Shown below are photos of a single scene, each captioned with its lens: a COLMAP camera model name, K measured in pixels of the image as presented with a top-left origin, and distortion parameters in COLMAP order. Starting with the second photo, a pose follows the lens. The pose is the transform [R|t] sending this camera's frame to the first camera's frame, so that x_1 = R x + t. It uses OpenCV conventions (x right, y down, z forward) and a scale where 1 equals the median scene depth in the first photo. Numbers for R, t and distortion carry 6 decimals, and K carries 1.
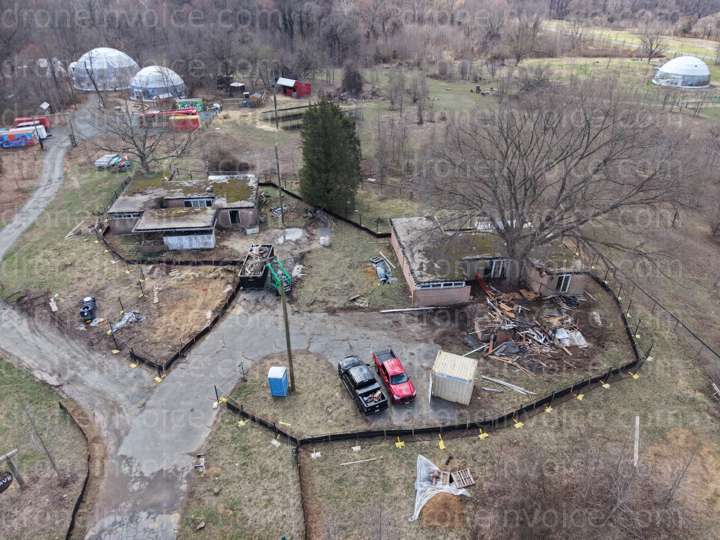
lens RADIAL K [[481.3, 0, 360.0], [0, 481.3, 270.0], [0, 0, 1]] dist [0.023132, -0.004337]
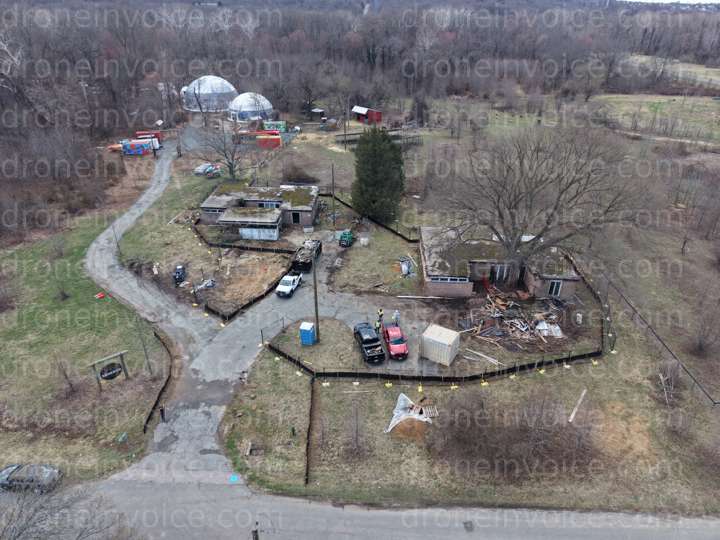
lens RADIAL K [[480.8, 0, 360.0], [0, 480.8, 270.0], [0, 0, 1]] dist [0.069248, -0.065931]
pose [[0.985267, 0.084165, -0.148879, 0.127378], [-0.091476, 0.994881, -0.042948, 0.080209], [0.144502, 0.055934, 0.987922, -0.247416]]
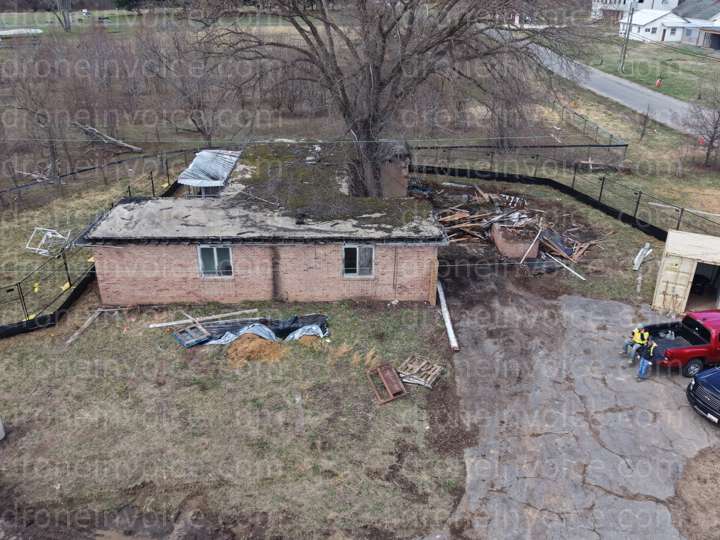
lens RADIAL K [[600.2, 0, 360.0], [0, 600.2, 270.0], [0, 0, 1]] dist [0.052204, -0.001335]
pose [[0.105511, -0.424632, 0.899197, -0.370625], [0.523748, 0.792391, 0.312738, -0.153710], [-0.845314, 0.437955, 0.306006, 0.891217]]
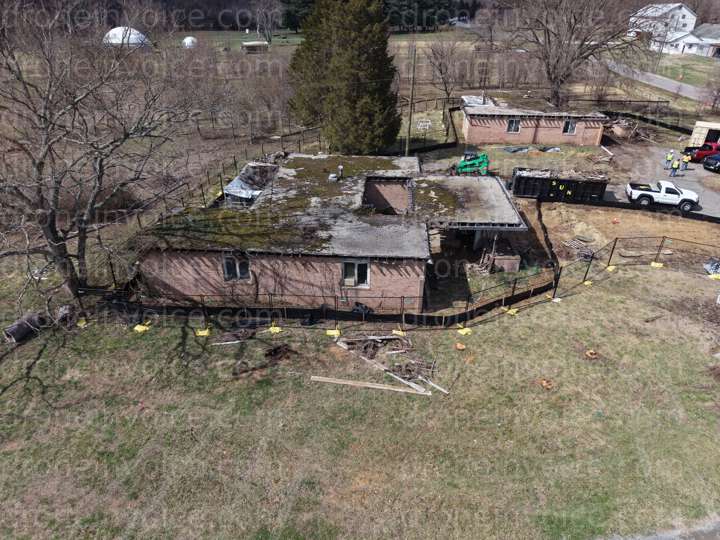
lens RADIAL K [[465.2, 0, 360.0], [0, 465.2, 270.0], [0, 0, 1]] dist [0.020174, -0.003031]
pose [[0.212401, -0.475689, 0.853584, -1.069092], [0.511218, 0.798535, 0.317802, -0.321072], [-0.832791, 0.368866, 0.412791, 1.133143]]
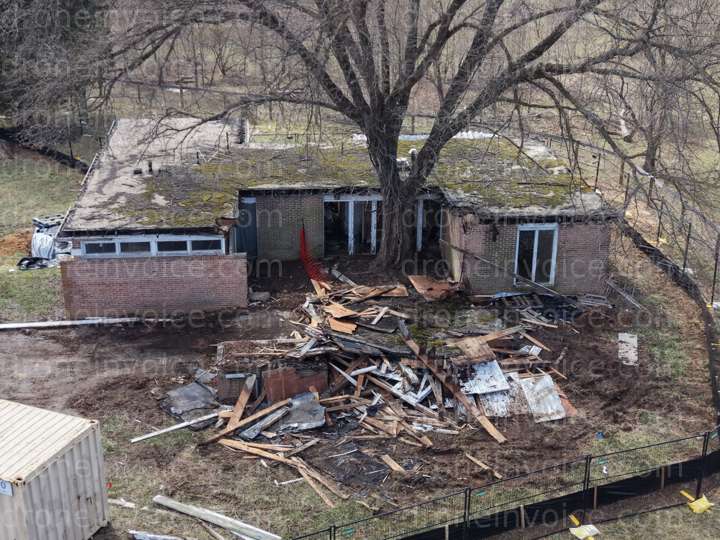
lens RADIAL K [[988.4, 0, 360.0], [0, 988.4, 270.0], [0, 0, 1]] dist [0.160104, -0.023450]
pose [[0.999732, 0.007993, -0.021746, 0.322991], [-0.011426, 0.986616, -0.162661, 0.153815], [0.020155, 0.162866, 0.986442, 0.339732]]
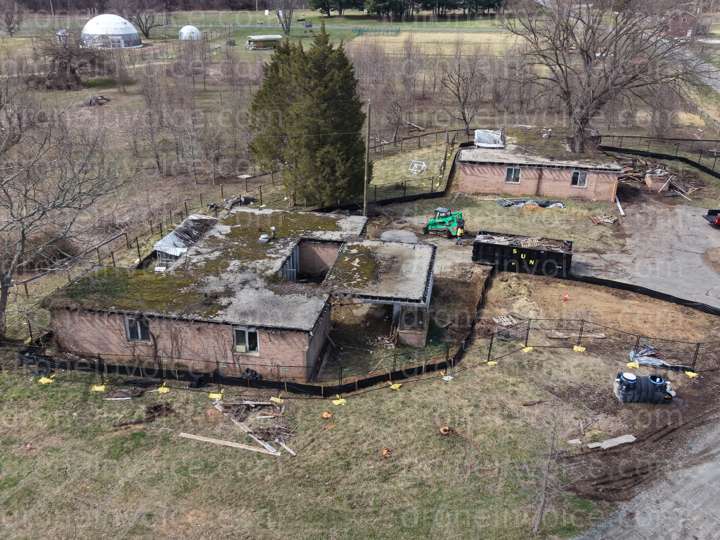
lens RADIAL K [[660.4, 0, 360.0], [0, 660.4, 270.0], [0, 0, 1]] dist [0.020431, -0.005720]
pose [[0.311011, -0.388599, 0.867331, -1.218996], [0.492319, 0.846479, 0.202719, -0.317802], [-0.812954, 0.363956, 0.454579, 0.876702]]
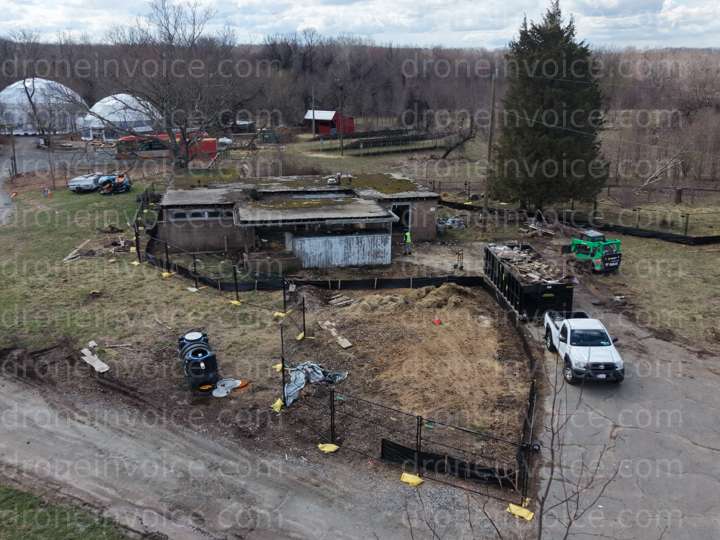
lens RADIAL K [[660.4, 0, 360.0], [0, 660.4, 270.0], [0, 0, 1]] dist [0.020431, -0.005720]
pose [[0.997450, -0.023870, 0.067260, -0.461303], [0.040159, 0.966776, -0.252449, 0.150726], [-0.058999, 0.254506, 0.965270, 0.456362]]
